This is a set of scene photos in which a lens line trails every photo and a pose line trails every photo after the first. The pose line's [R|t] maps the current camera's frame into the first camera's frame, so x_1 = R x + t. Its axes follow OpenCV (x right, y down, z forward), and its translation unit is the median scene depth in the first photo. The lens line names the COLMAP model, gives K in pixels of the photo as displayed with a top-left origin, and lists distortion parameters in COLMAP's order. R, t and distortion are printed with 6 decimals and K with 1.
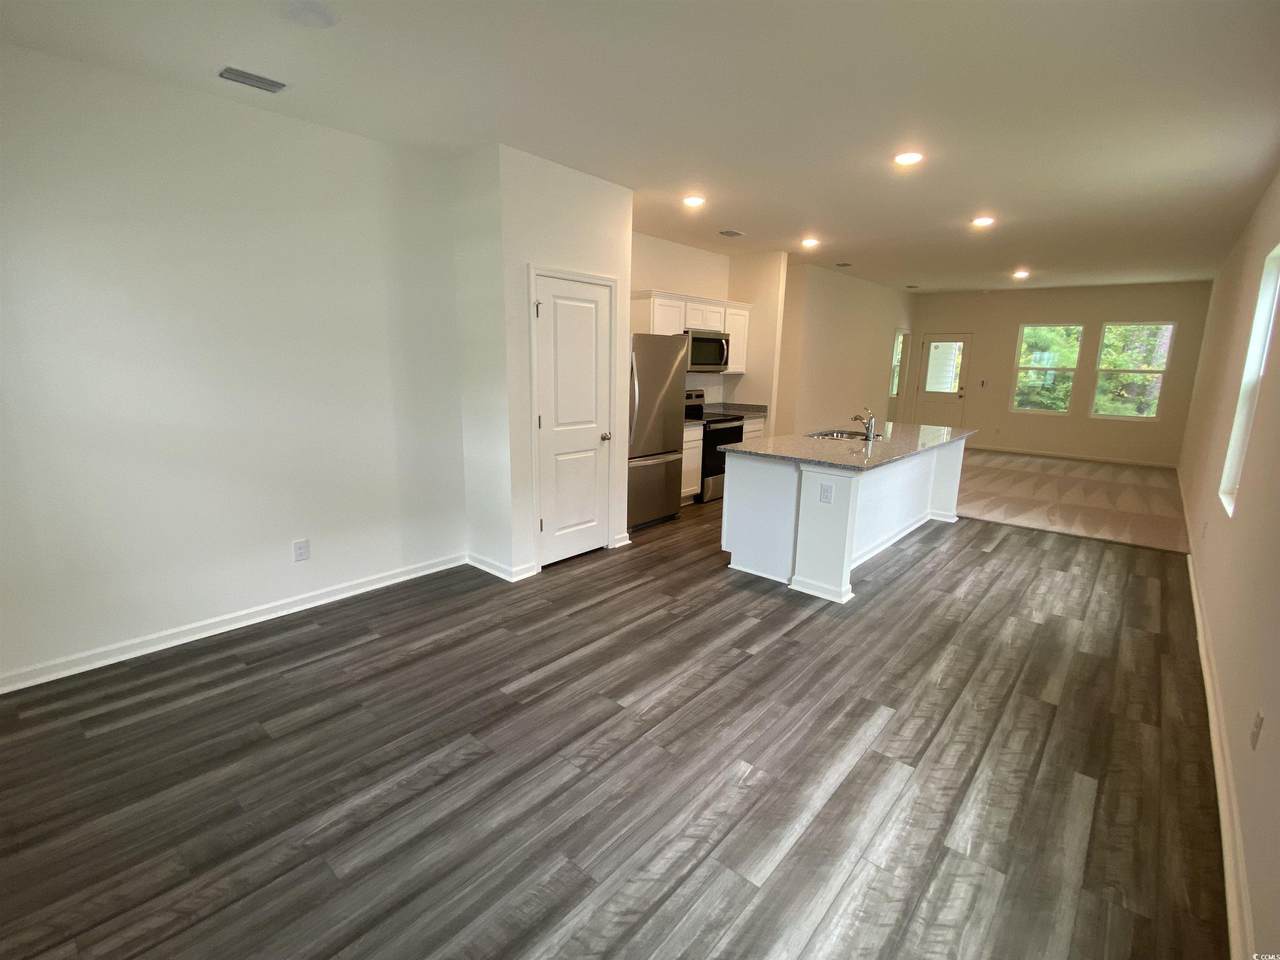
lens RADIAL K [[582.7, 0, 611.6], [0, 582.7, 486.6], [0, 0, 1]] dist [0.006593, -0.004749]
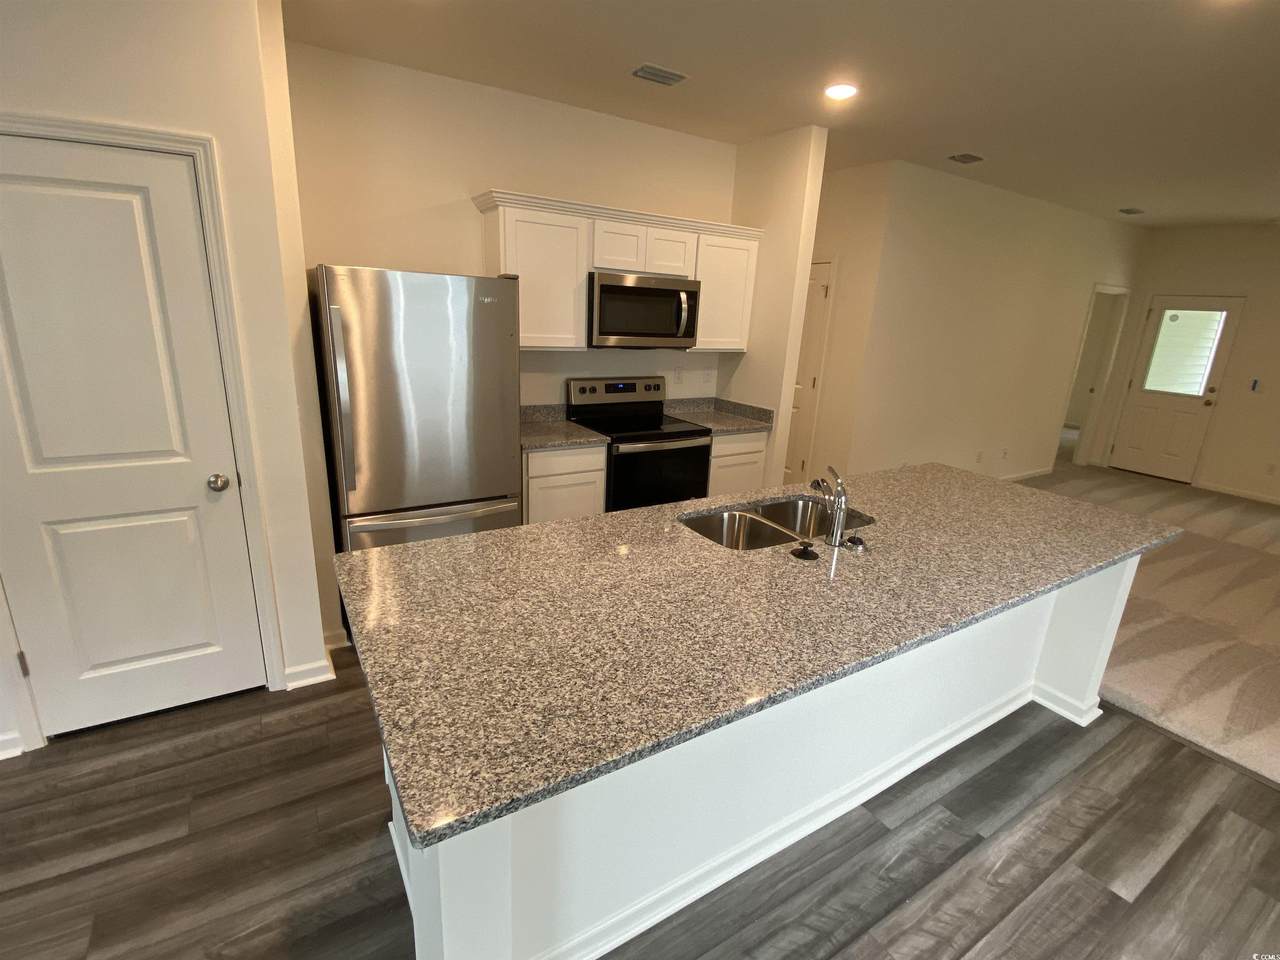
lens RADIAL K [[582.7, 0, 630.6], [0, 582.7, 483.8], [0, 0, 1]] dist [0.006593, -0.004749]
pose [[0.962640, 0.106497, -0.248964, 0.301981], [-0.089820, 0.992942, 0.077444, -0.106252], [0.255454, -0.052189, 0.965412, 0.433029]]
